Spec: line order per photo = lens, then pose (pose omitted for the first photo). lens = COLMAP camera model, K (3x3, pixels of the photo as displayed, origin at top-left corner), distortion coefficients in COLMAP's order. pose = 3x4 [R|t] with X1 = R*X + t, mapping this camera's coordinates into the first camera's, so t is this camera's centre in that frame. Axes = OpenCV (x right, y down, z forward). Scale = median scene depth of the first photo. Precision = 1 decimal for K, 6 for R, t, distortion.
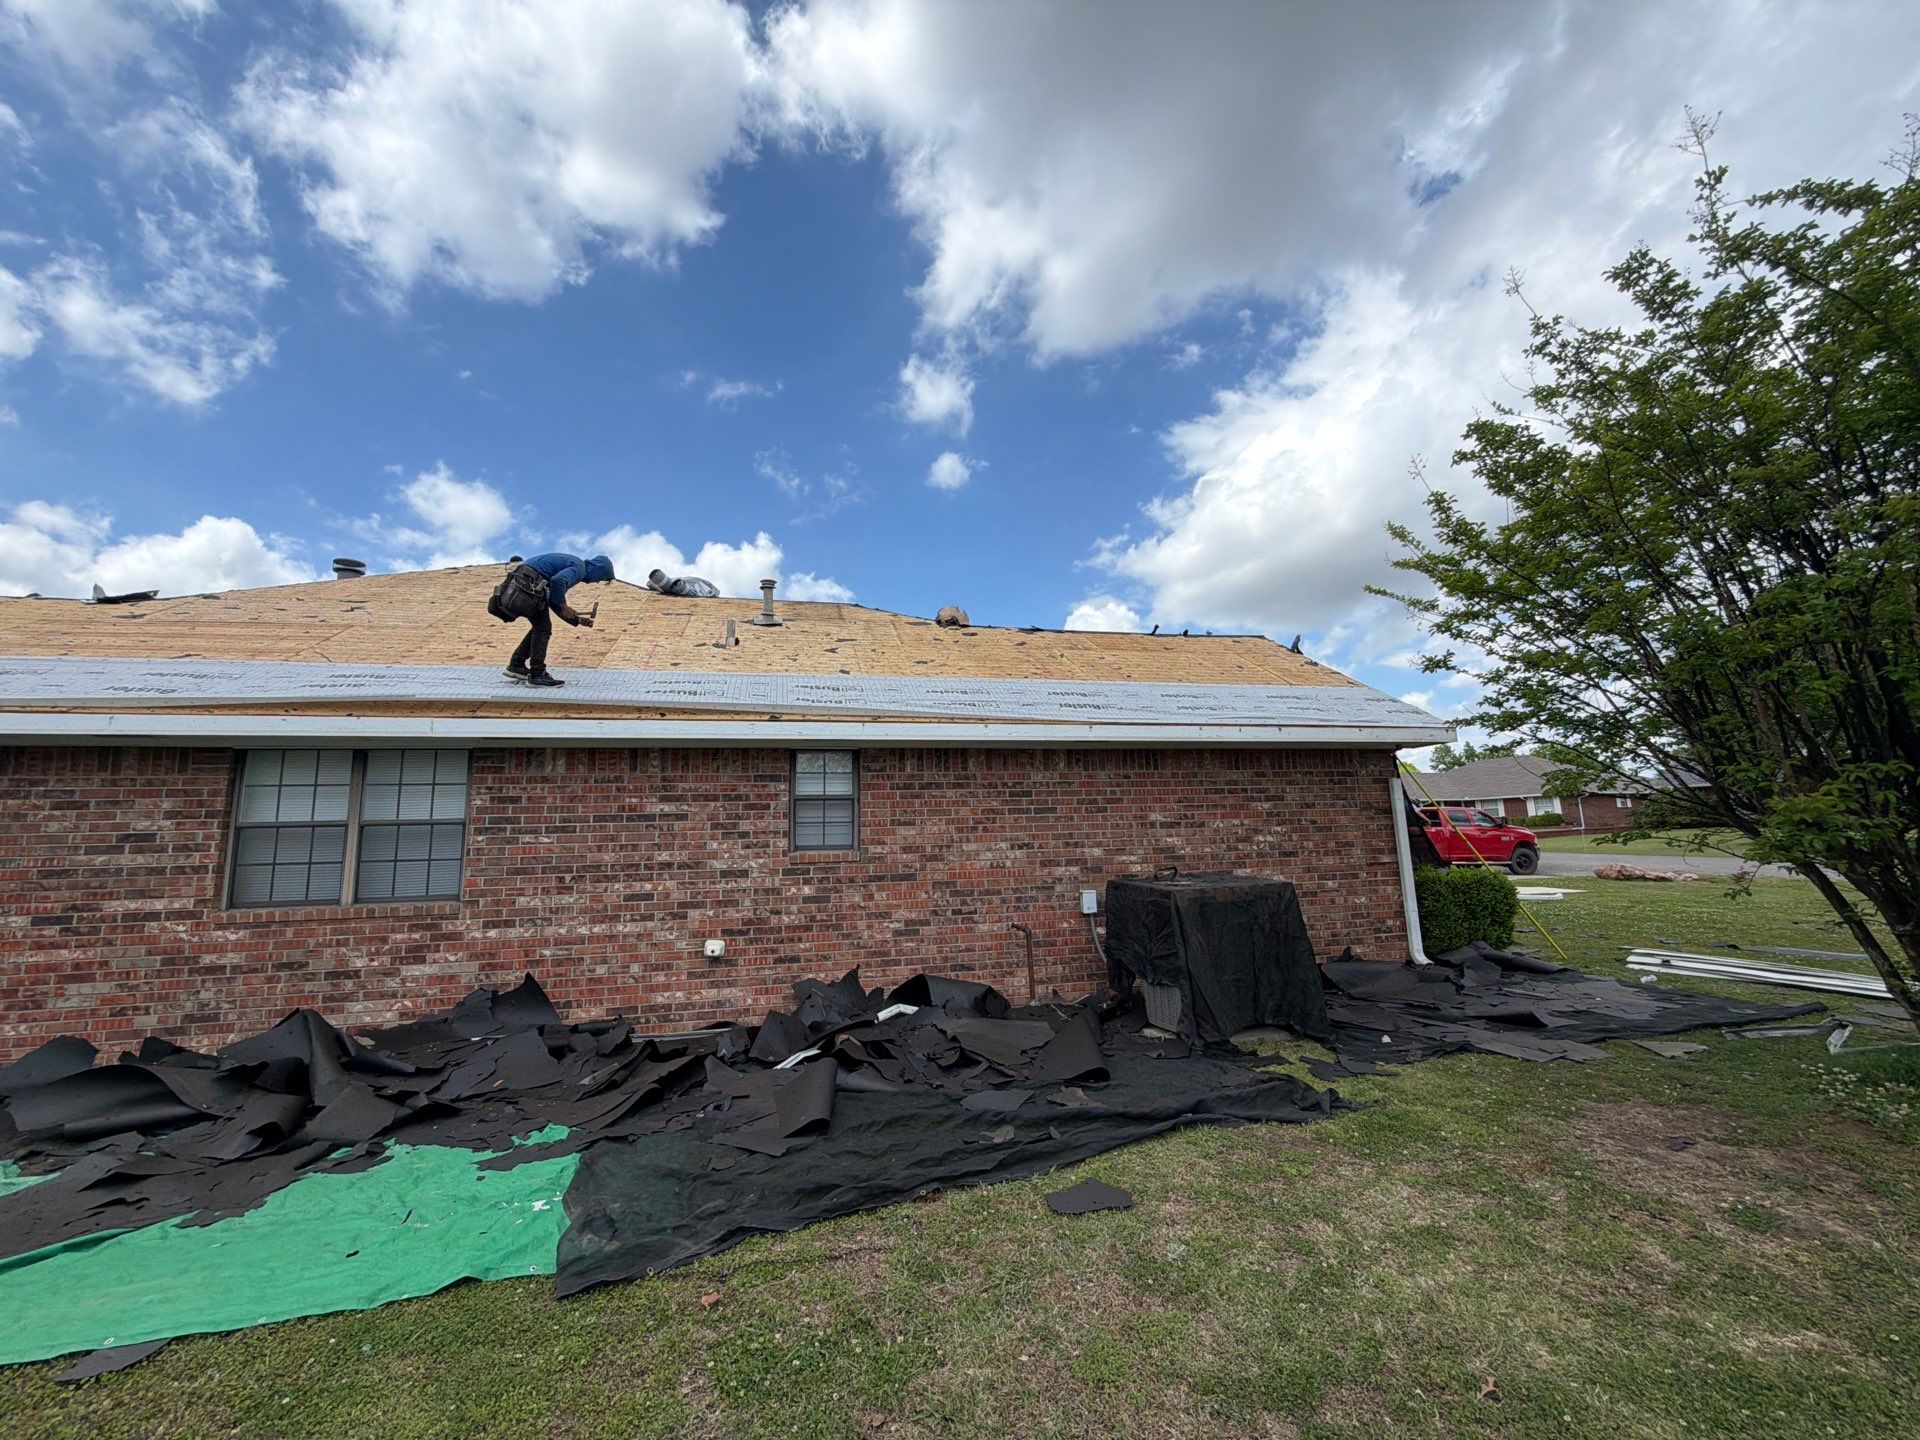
lens RADIAL K [[765.4, 0, 944.8], [0, 765.4, 715.6], [0, 0, 1]] dist [0.000260, -0.000136]
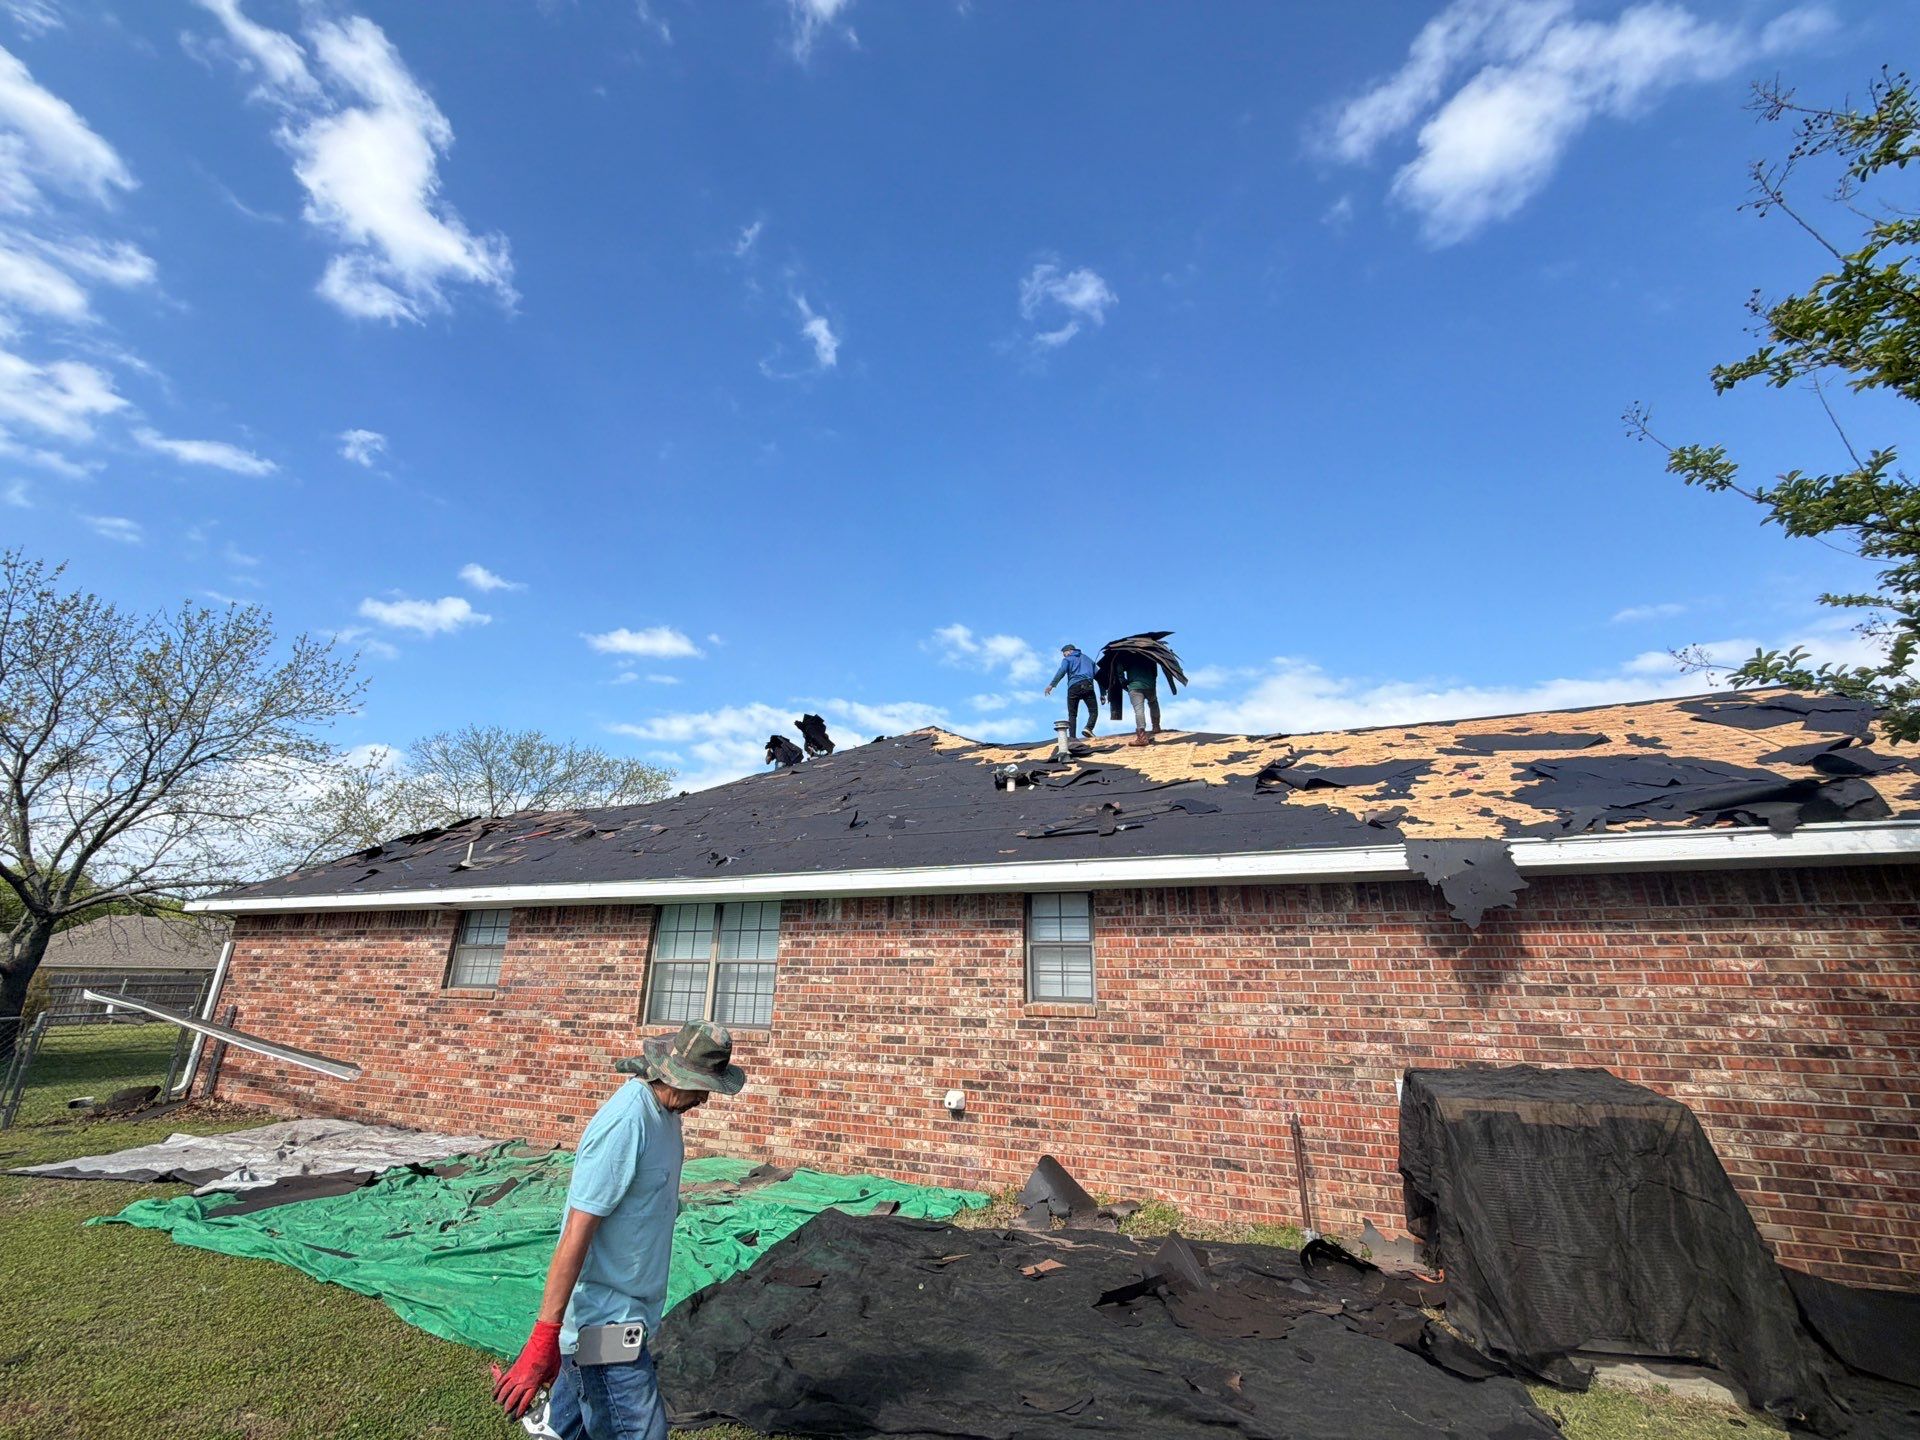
lens RADIAL K [[765.4, 0, 956.2], [0, 765.4, 719.0], [0, 0, 1]] dist [0.000260, -0.000136]
pose [[0.809955, -0.156468, -0.565234, 0.339783], [0.057000, 0.980194, -0.189659, 0.006294], [0.583715, 0.121397, 0.802832, 0.137051]]
